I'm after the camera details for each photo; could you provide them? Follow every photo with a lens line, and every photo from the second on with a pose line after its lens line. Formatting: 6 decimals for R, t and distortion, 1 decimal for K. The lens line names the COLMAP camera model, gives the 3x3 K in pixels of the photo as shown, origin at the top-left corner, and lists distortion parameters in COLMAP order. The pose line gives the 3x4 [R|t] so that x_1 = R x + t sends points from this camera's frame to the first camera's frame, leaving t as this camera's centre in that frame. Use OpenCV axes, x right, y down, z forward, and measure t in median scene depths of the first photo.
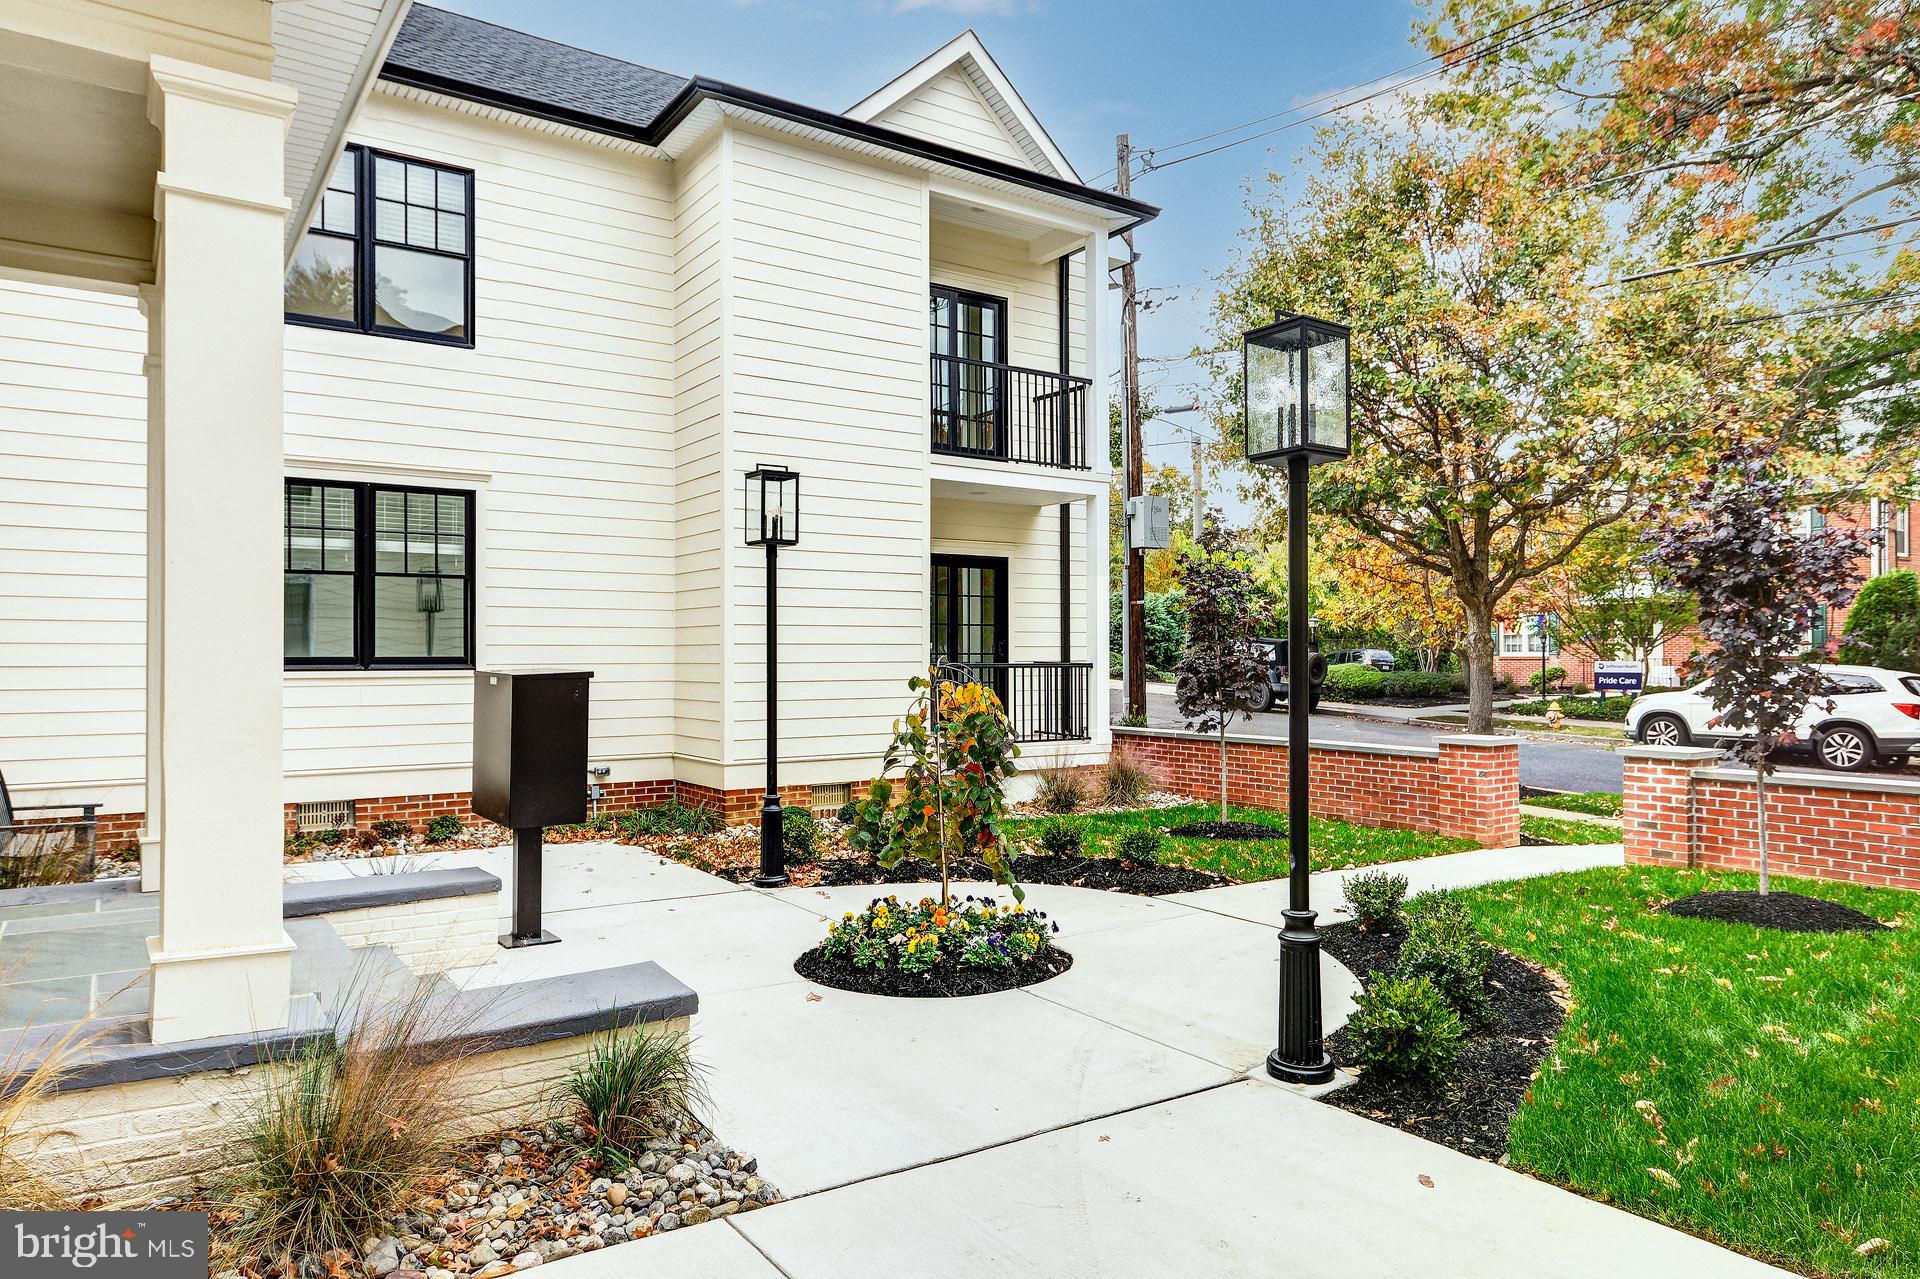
lens RADIAL K [[1214.2, 0, 960.0], [0, 1214.2, 639.5], [0, 0, 1]] dist [0.005816, 0.002427]
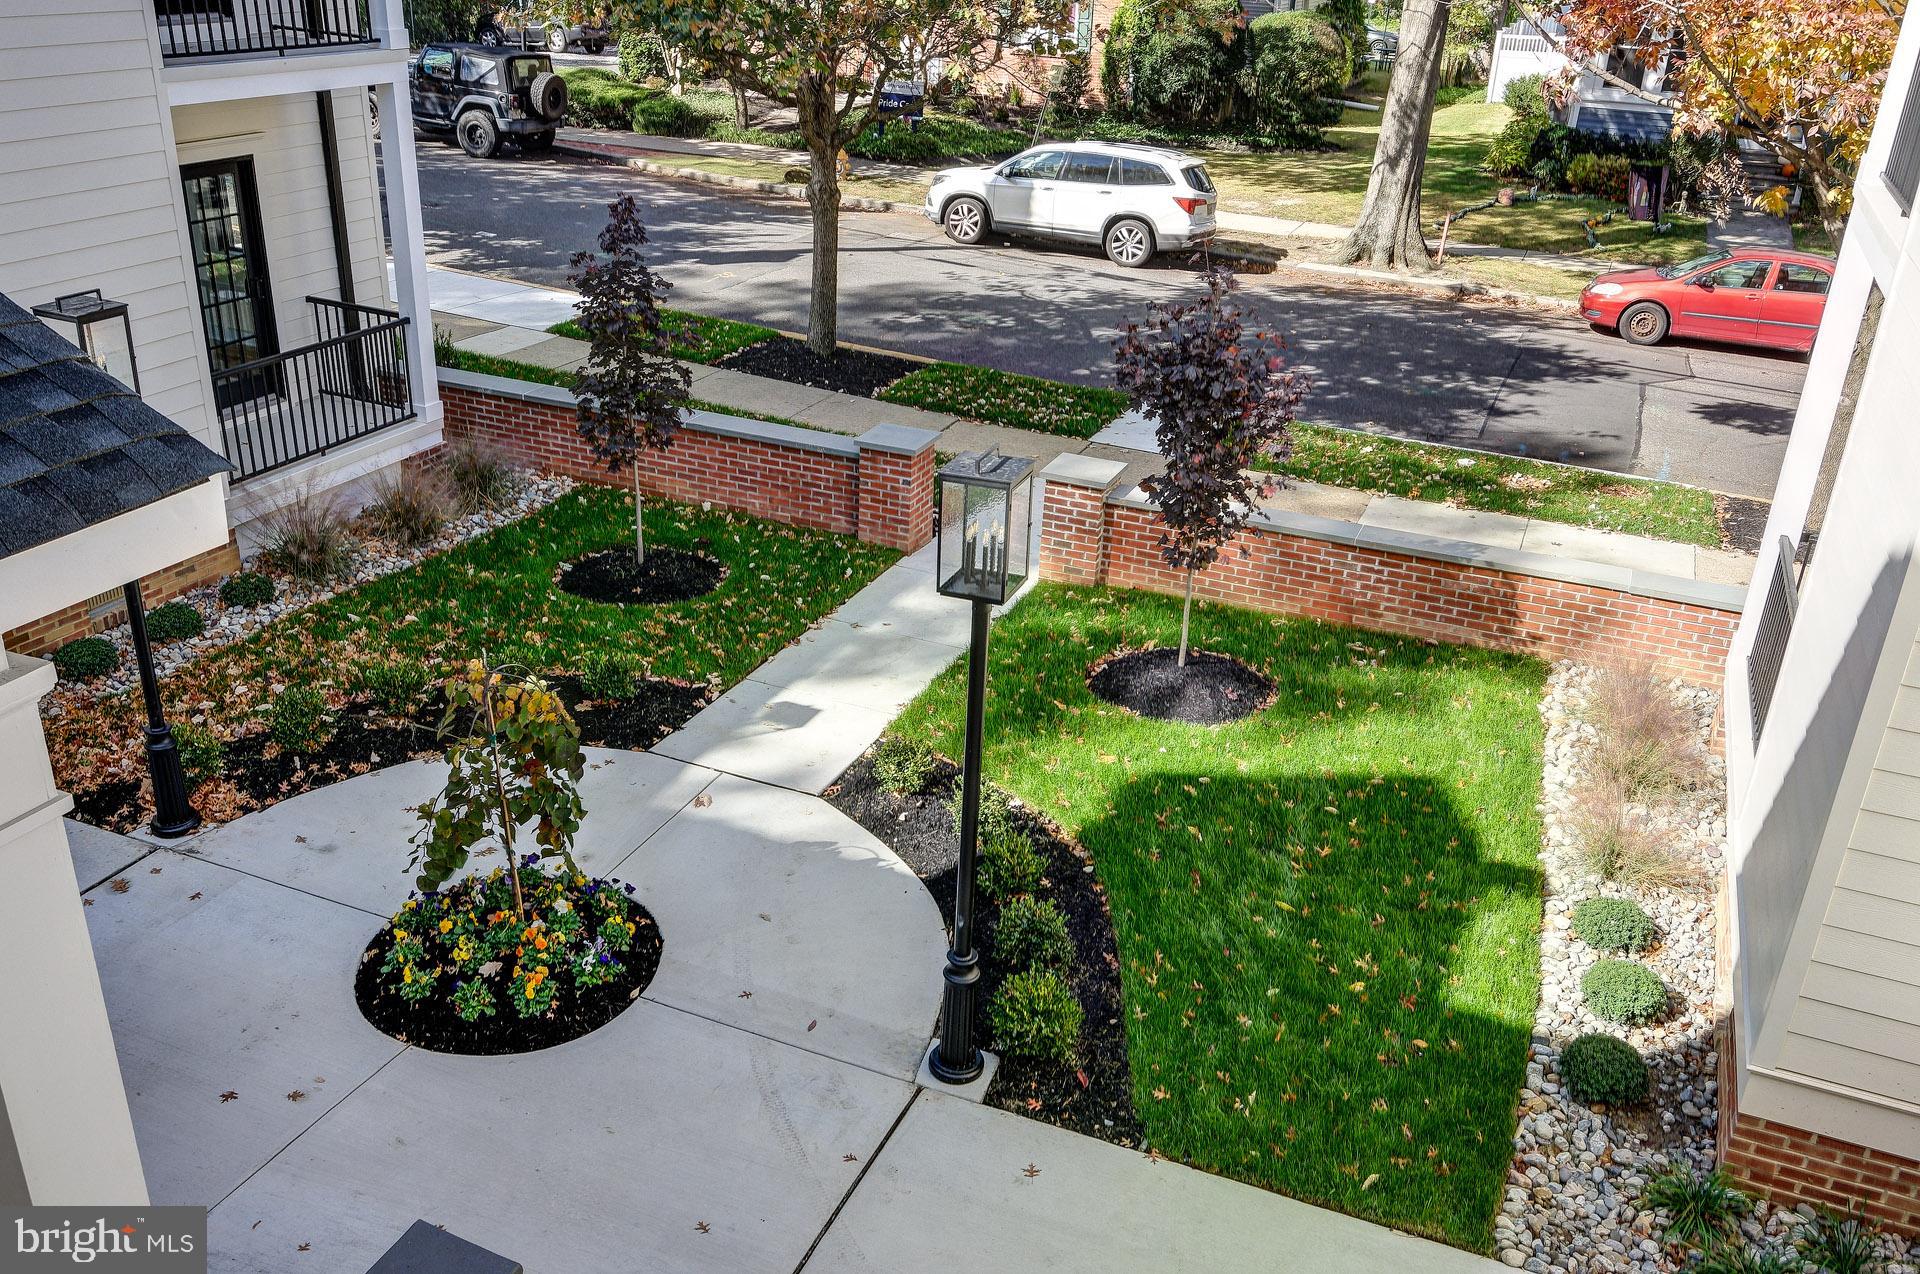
lens RADIAL K [[1613.7, 0, 960.0], [0, 1613.7, 637.0], [0, 0, 1]] dist [-0.001308, -0.000047]
pose [[0.835652, -0.195223, 0.513394, -0.227411], [-0.051369, 0.902828, 0.426922, -0.356387], [-0.546851, -0.383131, 0.744422, -0.004929]]
